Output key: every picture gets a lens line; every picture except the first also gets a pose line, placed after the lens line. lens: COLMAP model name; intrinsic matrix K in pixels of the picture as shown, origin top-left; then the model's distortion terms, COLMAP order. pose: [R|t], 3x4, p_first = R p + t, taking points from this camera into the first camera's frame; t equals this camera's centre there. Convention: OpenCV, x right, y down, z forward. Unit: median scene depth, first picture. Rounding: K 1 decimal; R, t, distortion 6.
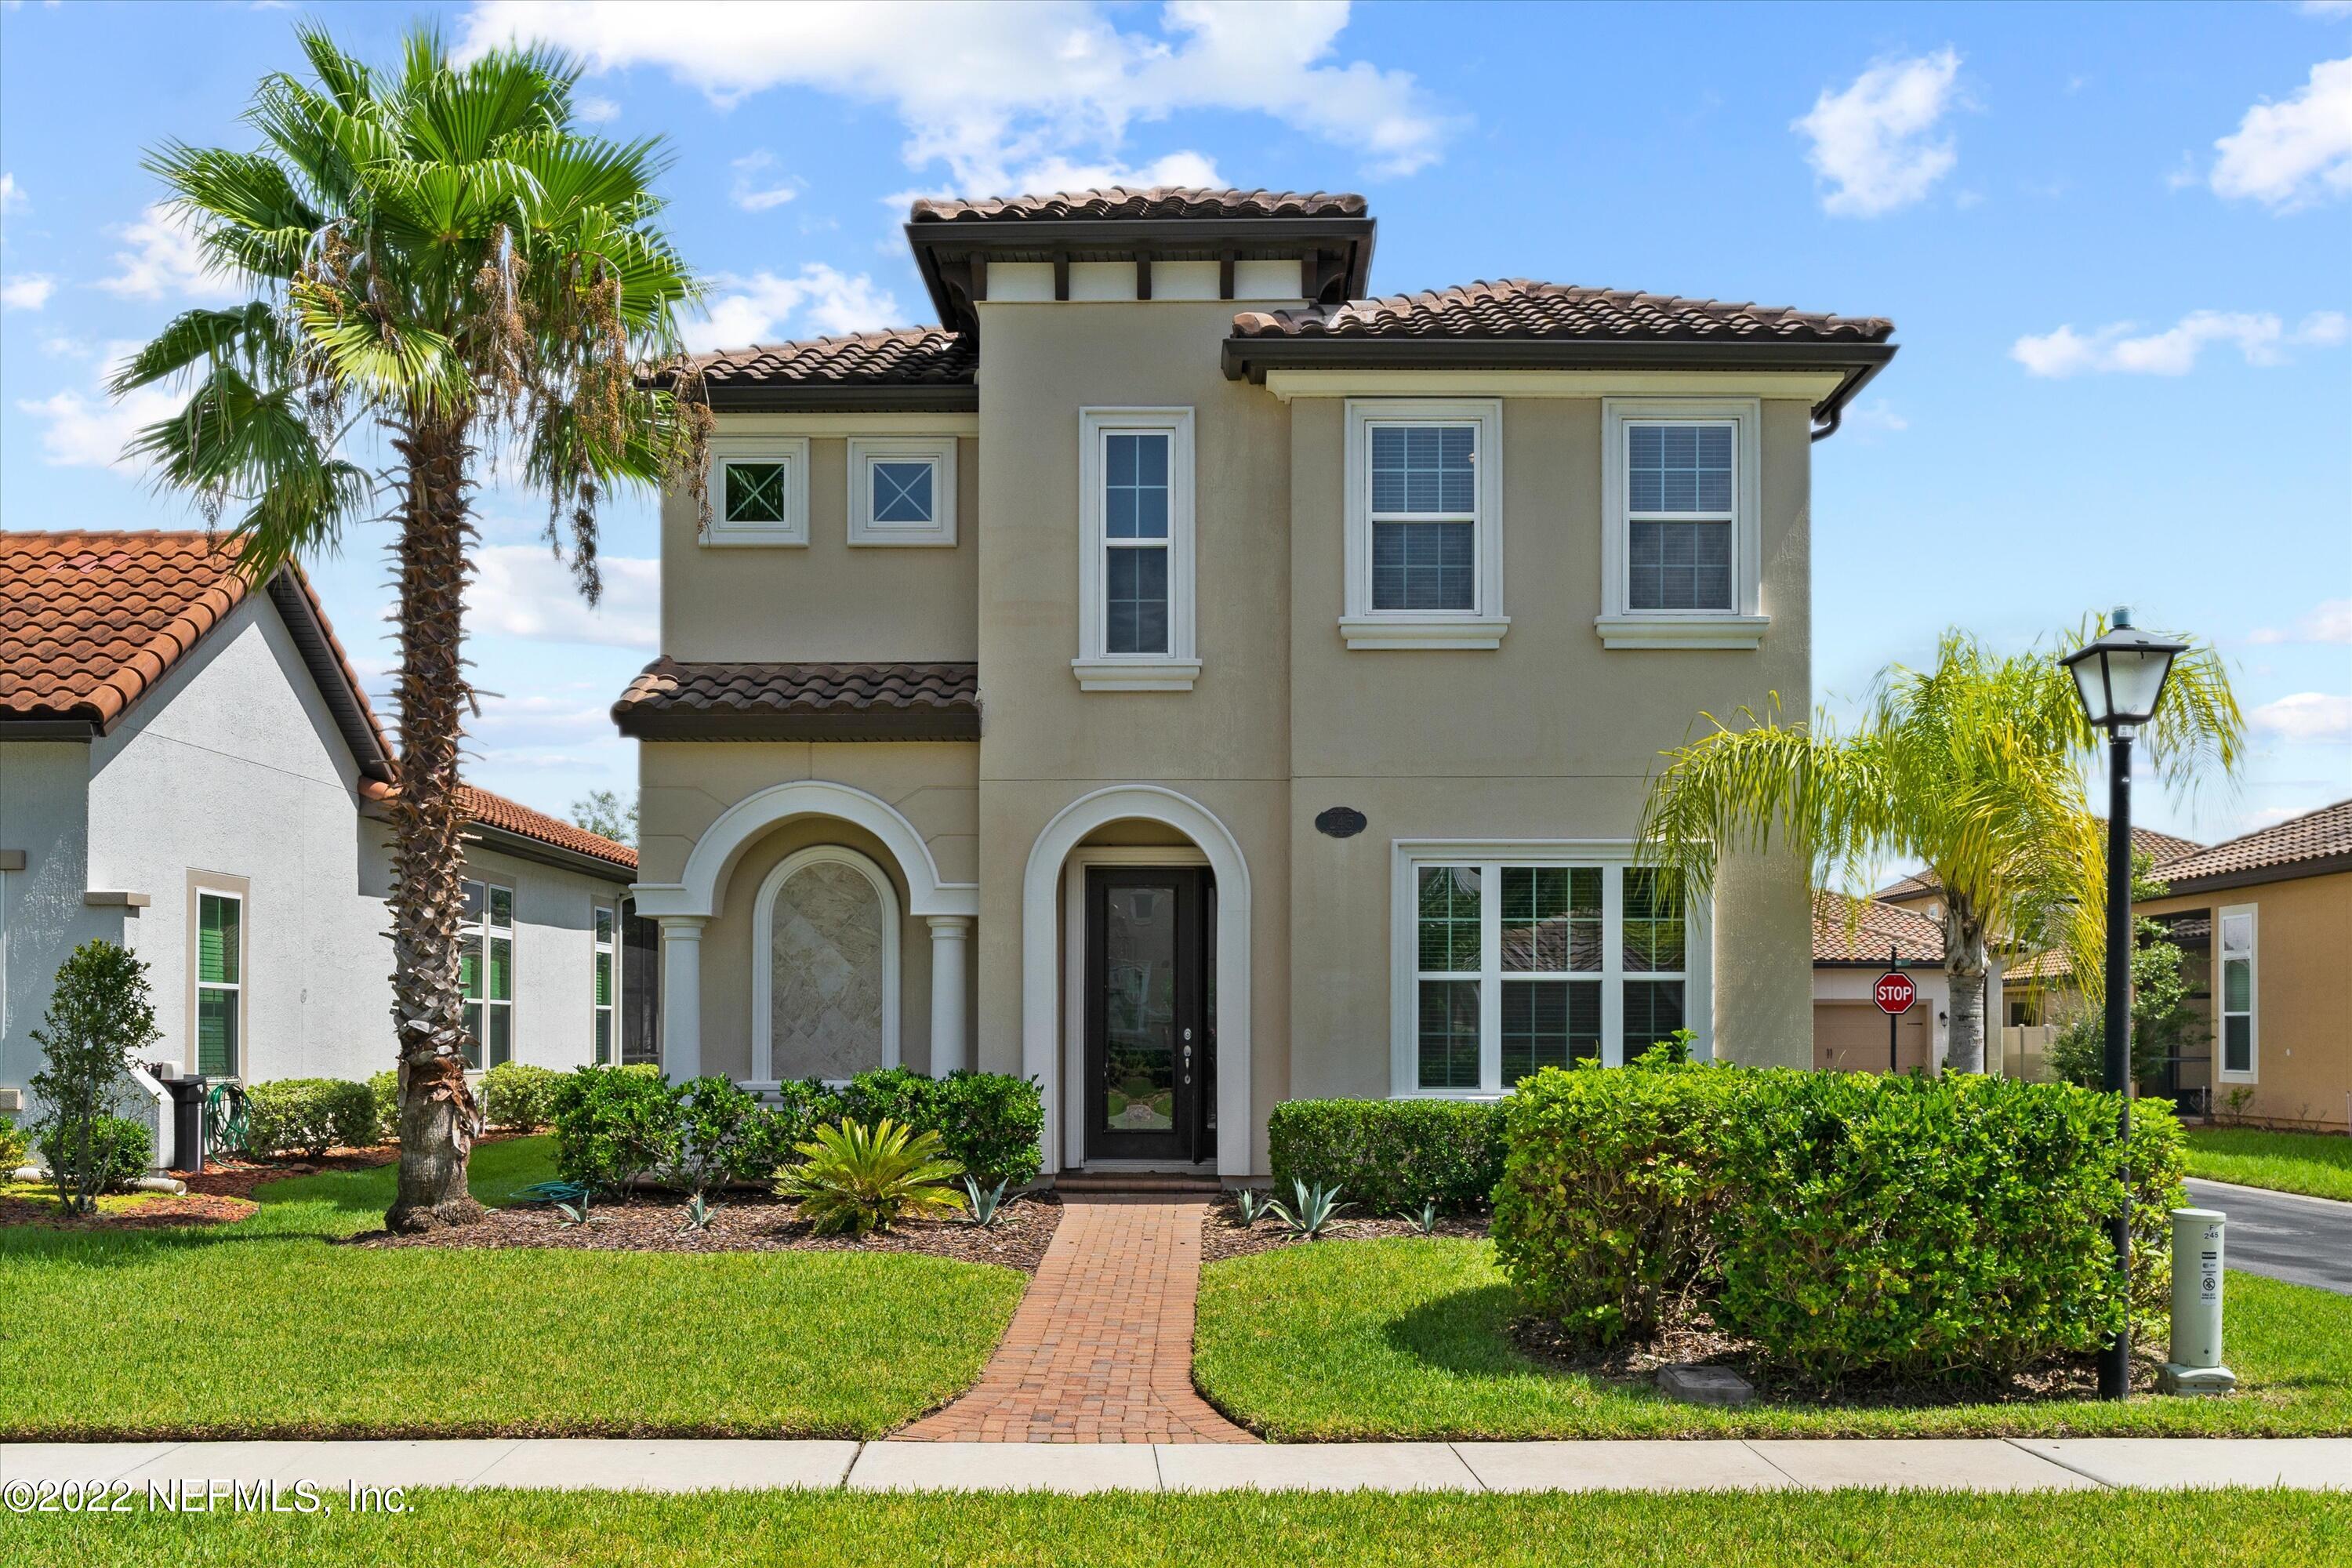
lens RADIAL K [[1094.7, 0, 1175.9], [0, 1094.7, 811.1], [0, 0, 1]] dist [0.000500, 0.000128]
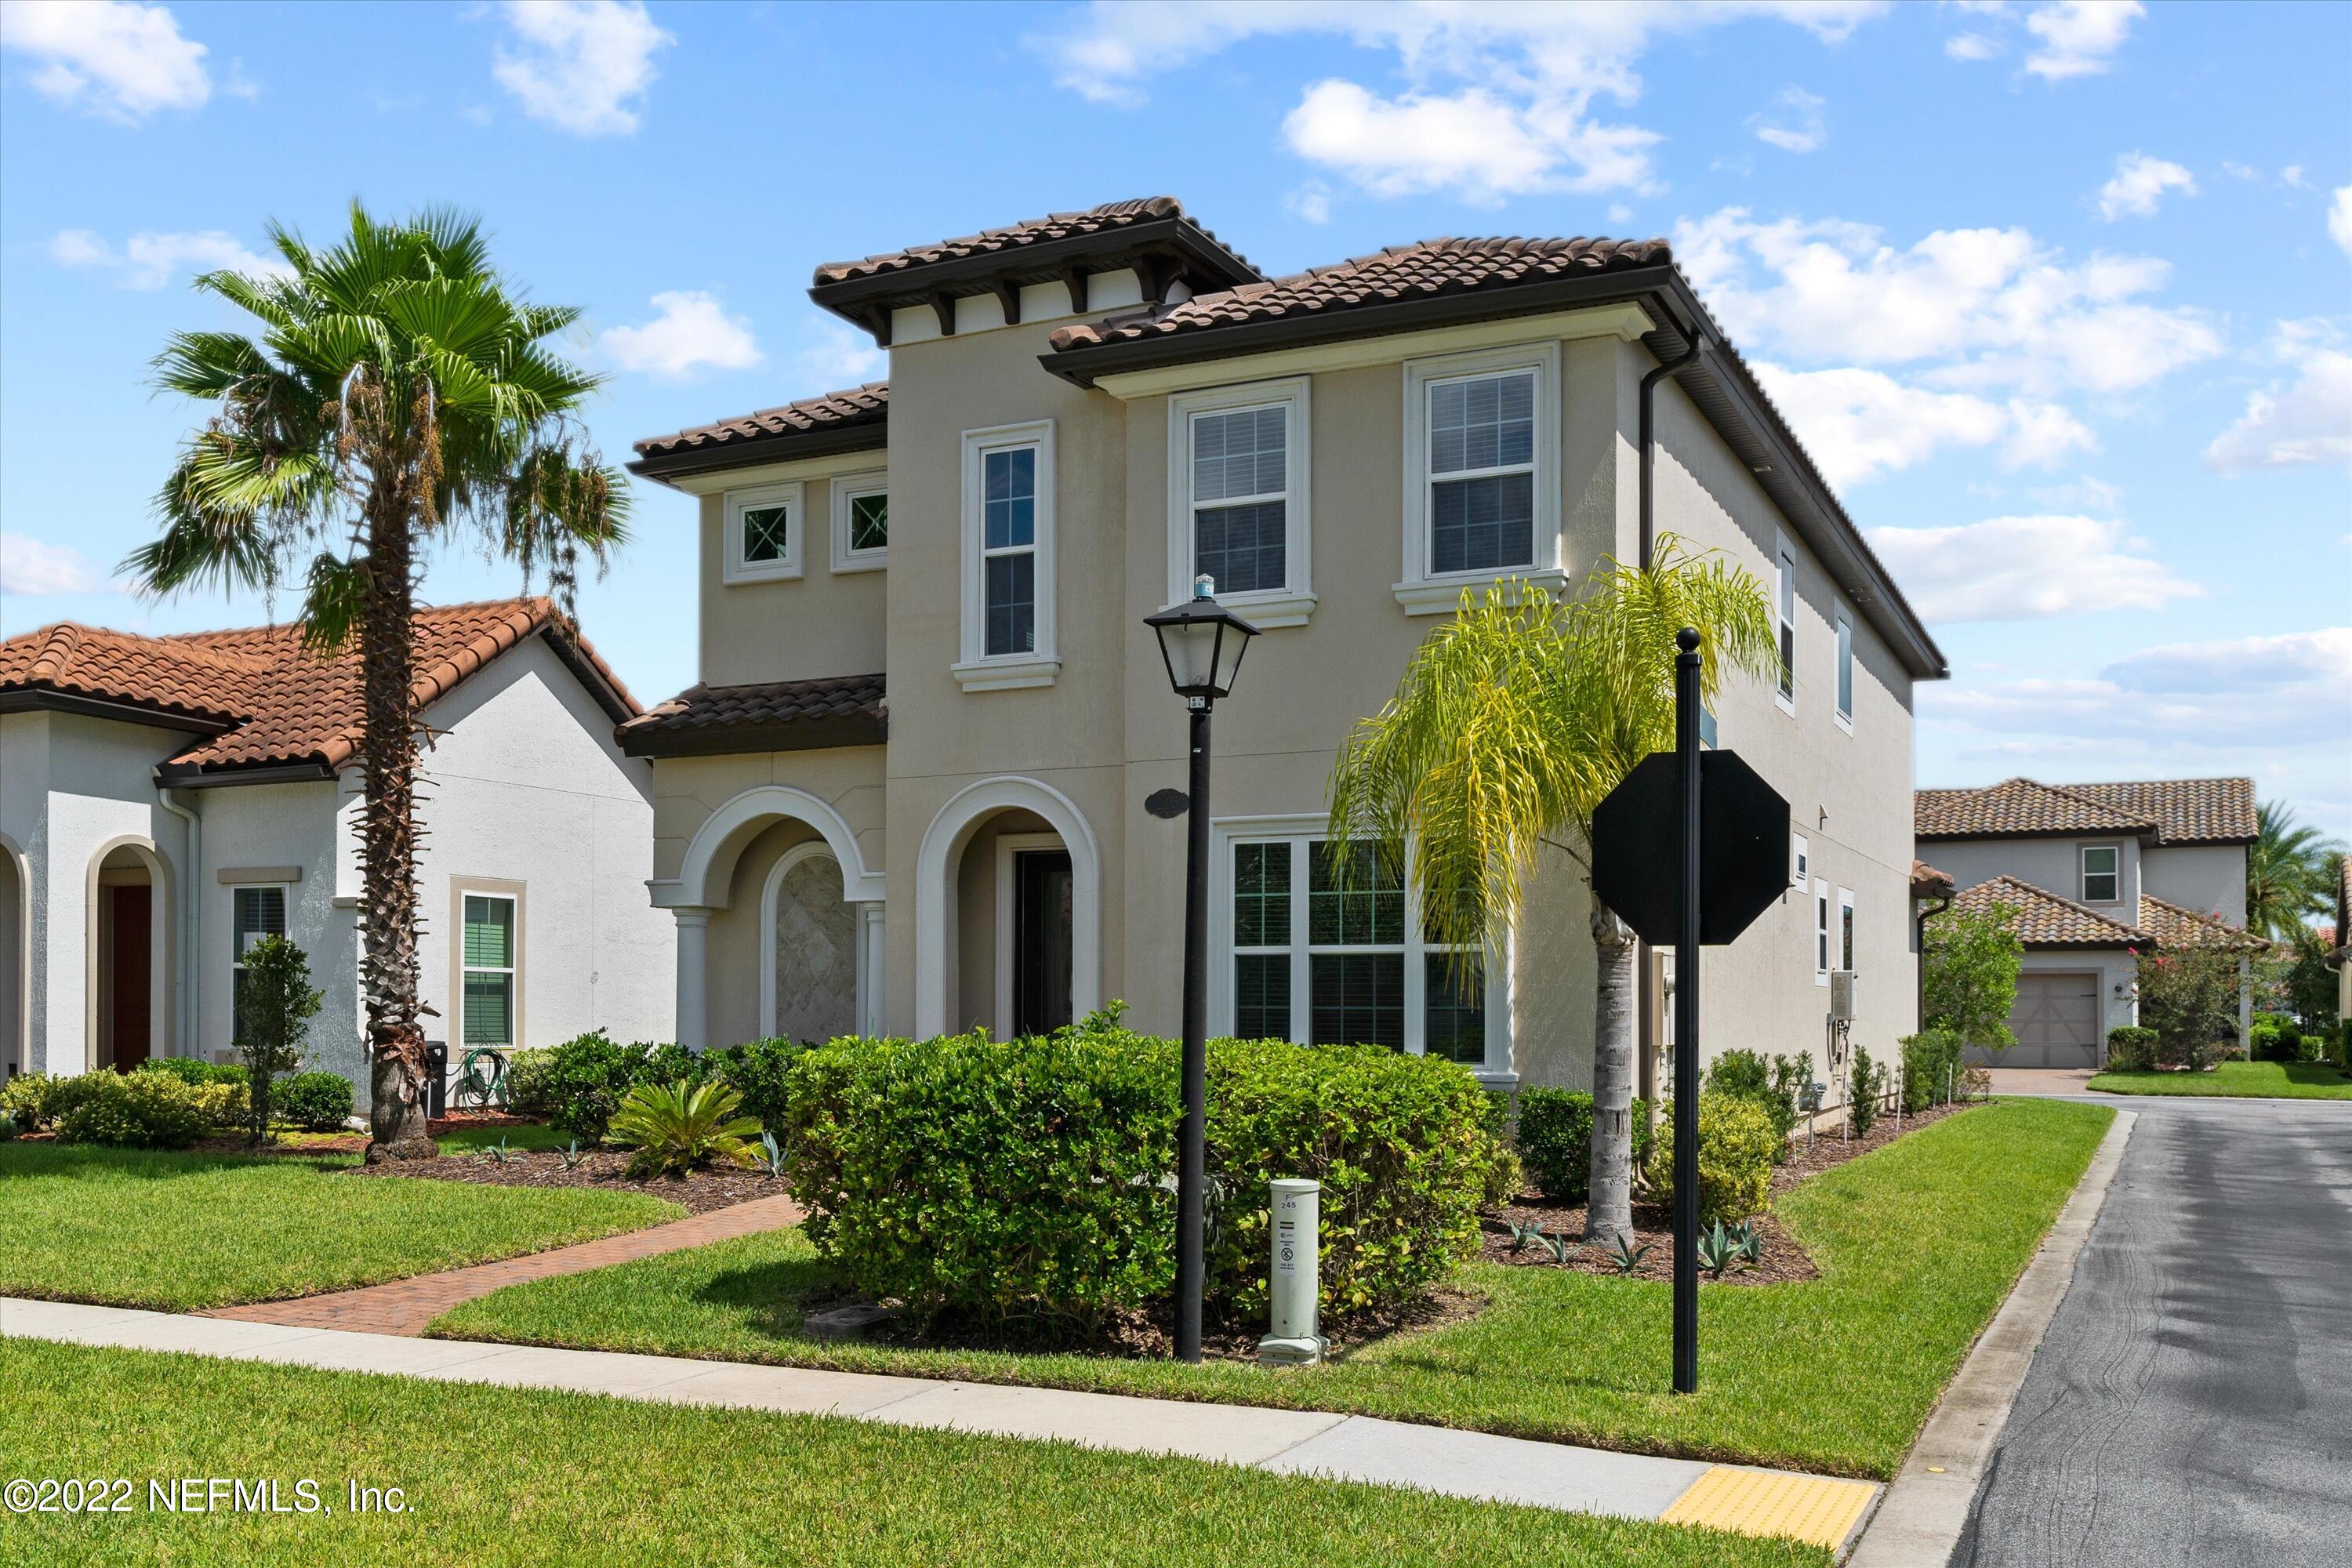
lens RADIAL K [[1073.5, 0, 1172.1], [0, 1073.5, 790.4], [0, 0, 1]] dist [-0.000280, 0.000580]
pose [[0.971291, -0.046684, -0.233271, 0.360670], [0.046266, 0.998903, -0.007267, 0.004755], [0.233354, -0.003734, 0.972385, 0.010600]]
